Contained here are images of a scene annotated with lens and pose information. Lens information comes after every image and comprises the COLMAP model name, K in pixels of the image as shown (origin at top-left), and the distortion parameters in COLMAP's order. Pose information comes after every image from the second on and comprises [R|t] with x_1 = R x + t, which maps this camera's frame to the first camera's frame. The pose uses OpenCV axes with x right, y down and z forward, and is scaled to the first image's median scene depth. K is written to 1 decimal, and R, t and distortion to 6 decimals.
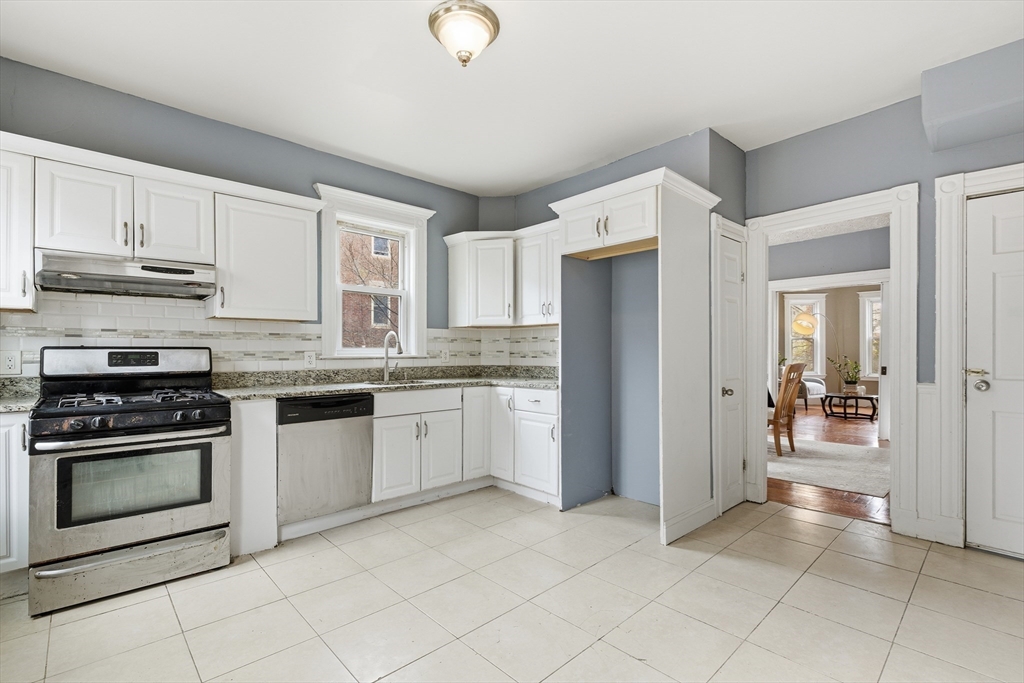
lens RADIAL K [[460.5, 0, 512.8], [0, 460.5, 343.4], [0, 0, 1]] dist [-0.001123, 0.000270]
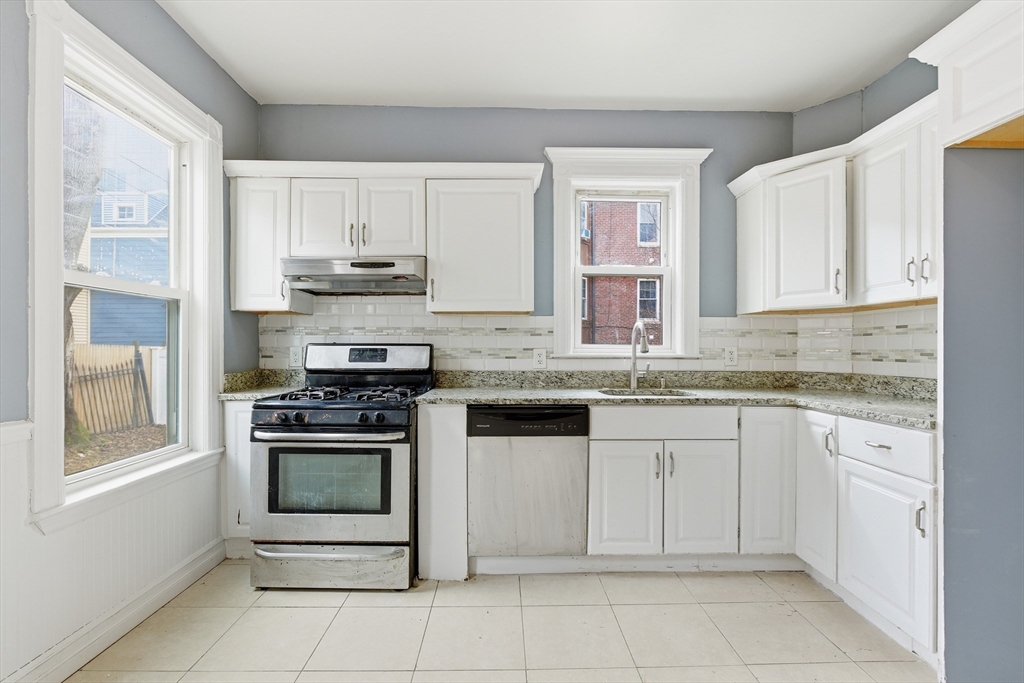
lens RADIAL K [[460.5, 0, 512.8], [0, 460.5, 343.4], [0, 0, 1]] dist [-0.001123, 0.000270]
pose [[0.743179, -0.003434, -0.669084, 0.092889], [0.006833, 0.999974, 0.002458, 0.005312], [0.669058, -0.006399, 0.743183, 0.351274]]
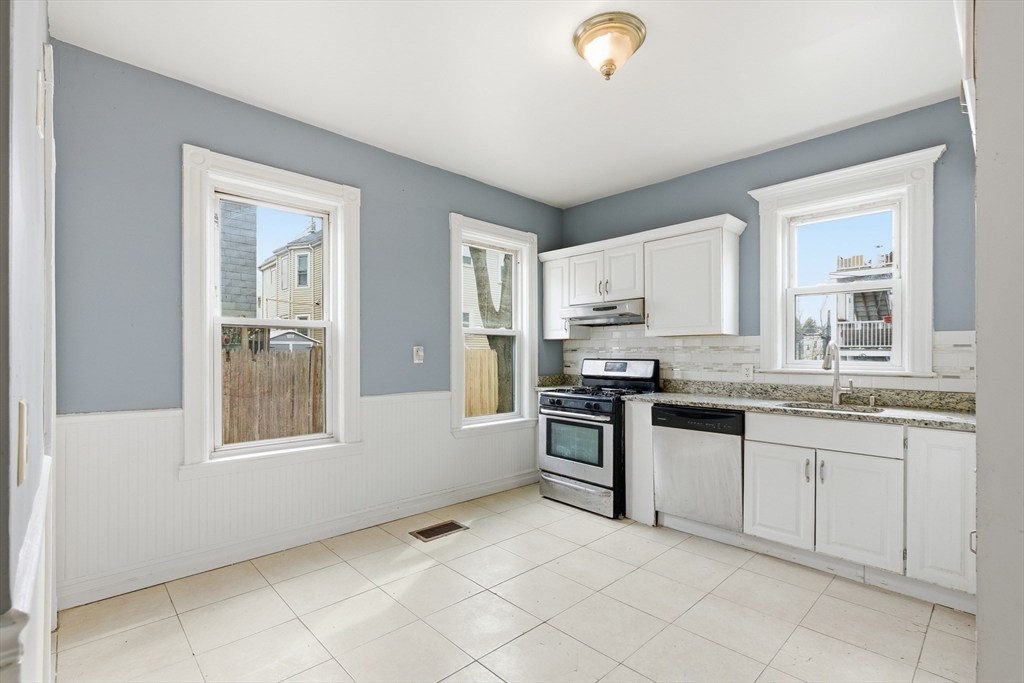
lens RADIAL K [[470.3, 0, 513.7], [0, 470.3, 345.6], [0, 0, 1]] dist [-0.000442, -0.000053]
pose [[0.012136, -0.017423, -0.999775, 0.582645], [0.011660, 0.999783, -0.017282, -0.010714], [0.999858, -0.011448, 0.012337, 0.507098]]
